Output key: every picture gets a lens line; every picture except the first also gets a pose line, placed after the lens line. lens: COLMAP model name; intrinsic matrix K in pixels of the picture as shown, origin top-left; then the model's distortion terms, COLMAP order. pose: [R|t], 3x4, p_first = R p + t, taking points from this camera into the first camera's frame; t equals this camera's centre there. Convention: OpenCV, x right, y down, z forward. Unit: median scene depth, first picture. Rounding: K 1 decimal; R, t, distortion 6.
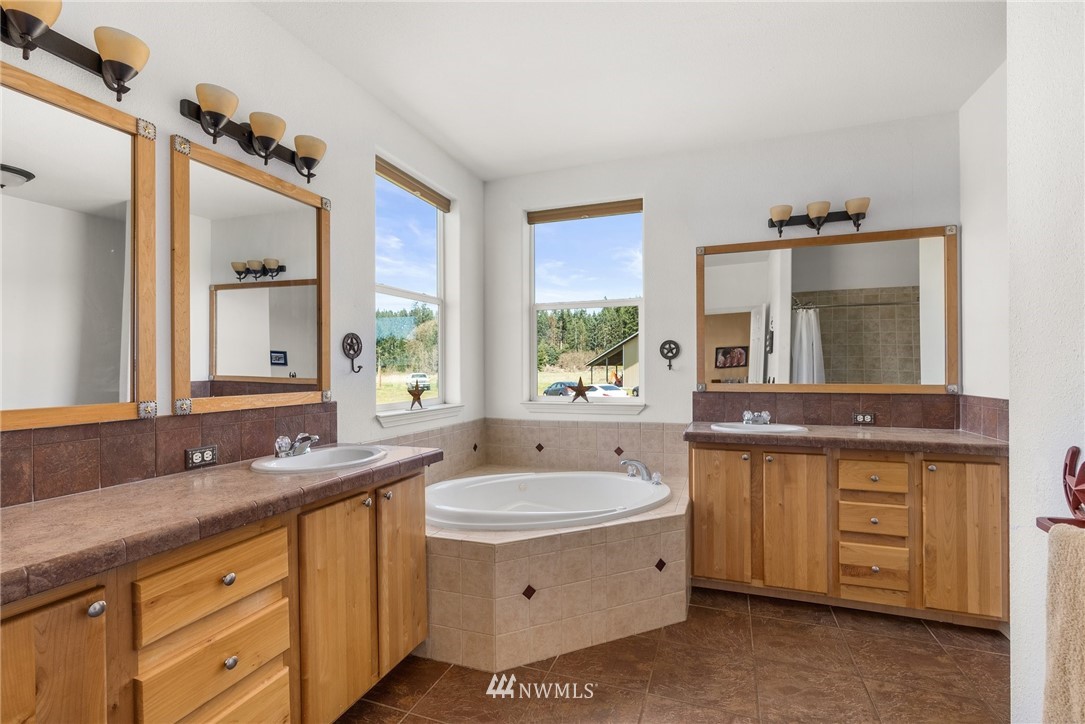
lens RADIAL K [[490.5, 0, 523.4], [0, 490.5, 370.2], [0, 0, 1]] dist [-0.002829, 0.002207]
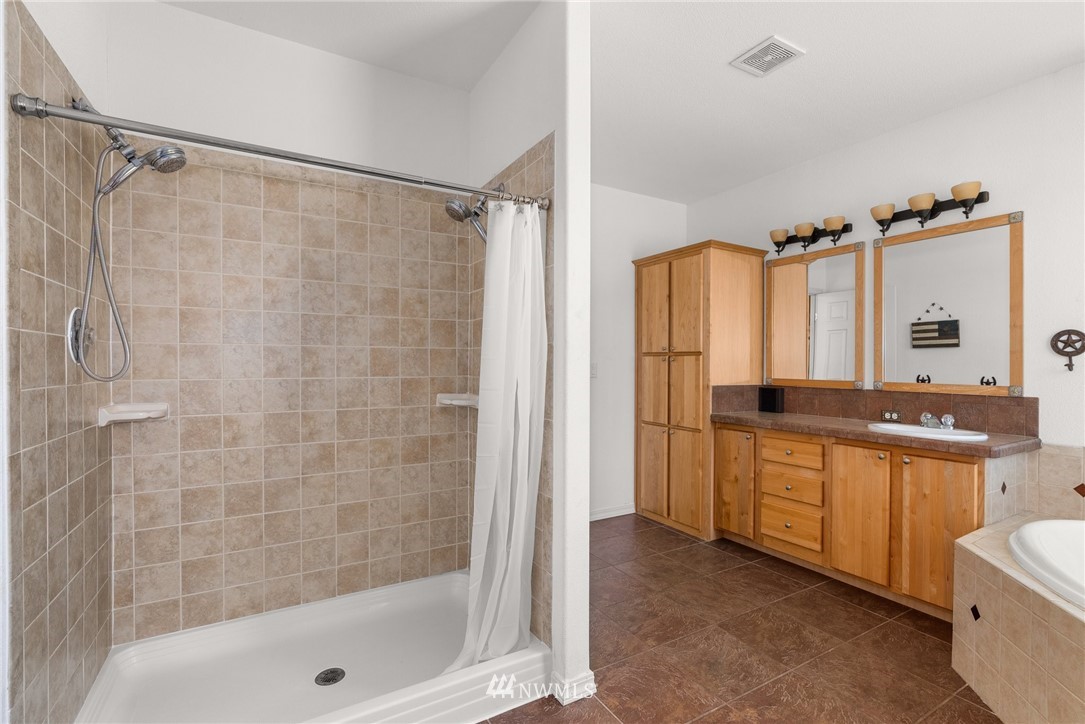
lens RADIAL K [[490.5, 0, 544.7], [0, 490.5, 363.8], [0, 0, 1]] dist [-0.002829, 0.002207]
pose [[-0.614821, 0.010035, -0.788603, 1.230614], [-0.000845, 0.999910, 0.013383, -0.024748], [0.788666, 0.008895, -0.614758, 0.926867]]
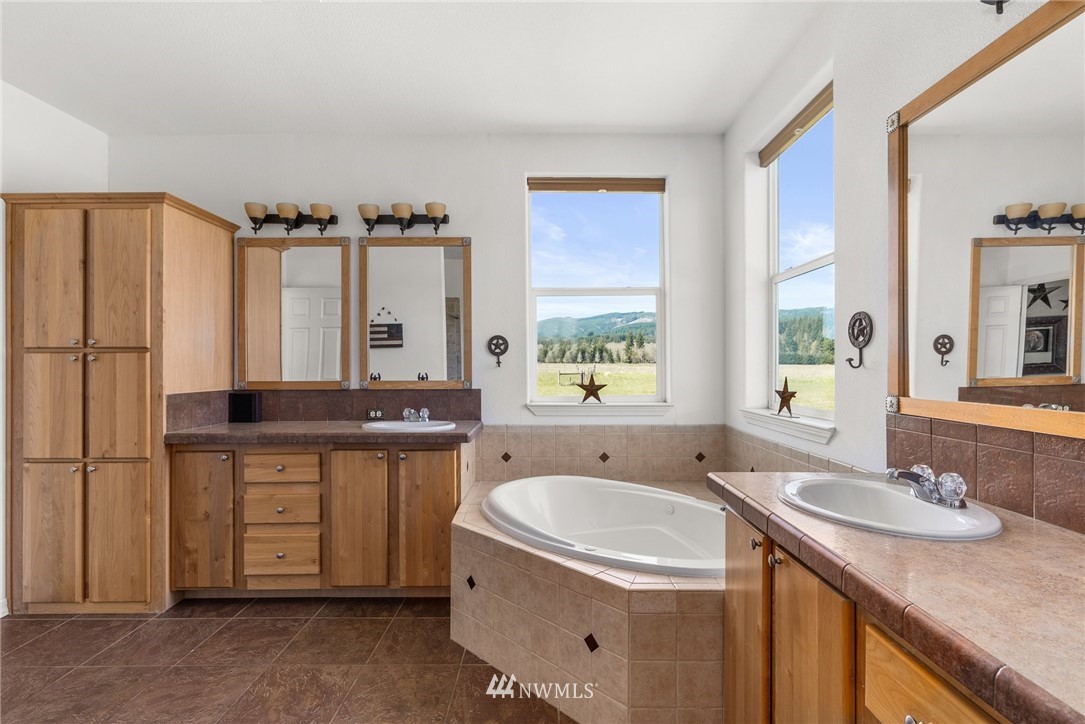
lens RADIAL K [[514.5, 0, 548.4], [0, 514.5, 357.6], [0, 0, 1]] dist [-0.011015, 0.004026]
pose [[0.375164, 0.001159, -0.926958, 1.081544], [-0.003510, 0.999994, -0.000170, -0.022781], [0.926952, 0.003318, 0.375165, 0.745357]]
